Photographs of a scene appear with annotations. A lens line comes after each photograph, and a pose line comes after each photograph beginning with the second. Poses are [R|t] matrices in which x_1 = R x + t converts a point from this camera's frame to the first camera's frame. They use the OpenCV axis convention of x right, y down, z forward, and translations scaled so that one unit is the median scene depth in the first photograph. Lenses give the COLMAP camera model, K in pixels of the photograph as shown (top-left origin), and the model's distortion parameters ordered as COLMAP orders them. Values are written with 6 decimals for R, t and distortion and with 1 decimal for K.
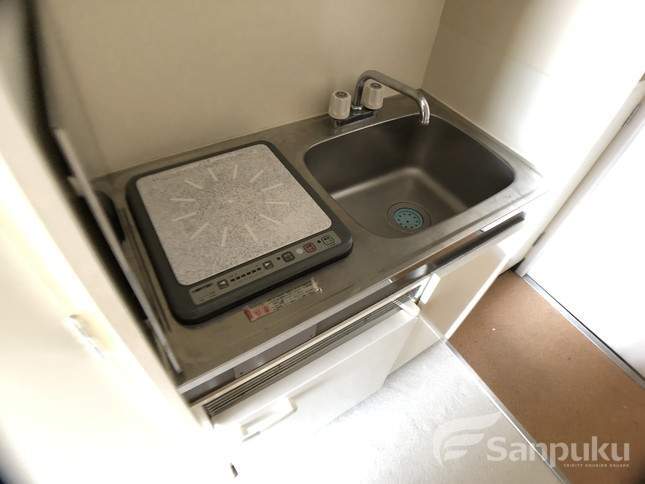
lens RADIAL K [[369.1, 0, 309.0], [0, 369.1, 233.6], [0, 0, 1]] dist [-0.061804, 0.000268]
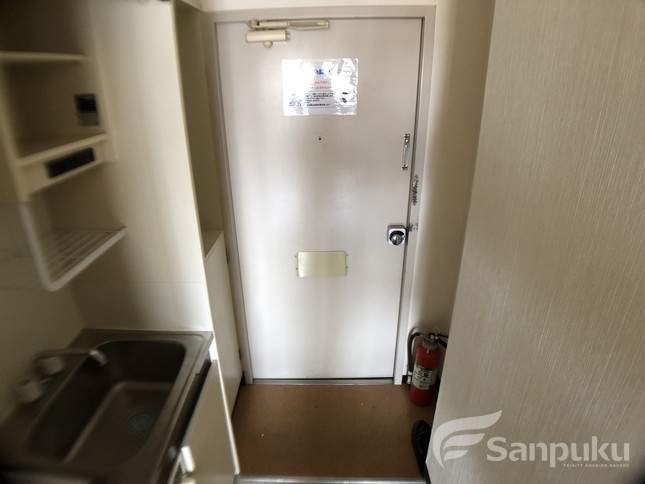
lens RADIAL K [[369.1, 0, 309.0], [0, 369.1, 233.6], [0, 0, 1]] dist [-0.061804, 0.000268]
pose [[0.536453, -0.385578, 0.750699, -0.079311], [0.659911, 0.746132, -0.088343, -0.035886], [-0.526057, 0.542786, 0.654712, -0.427193]]
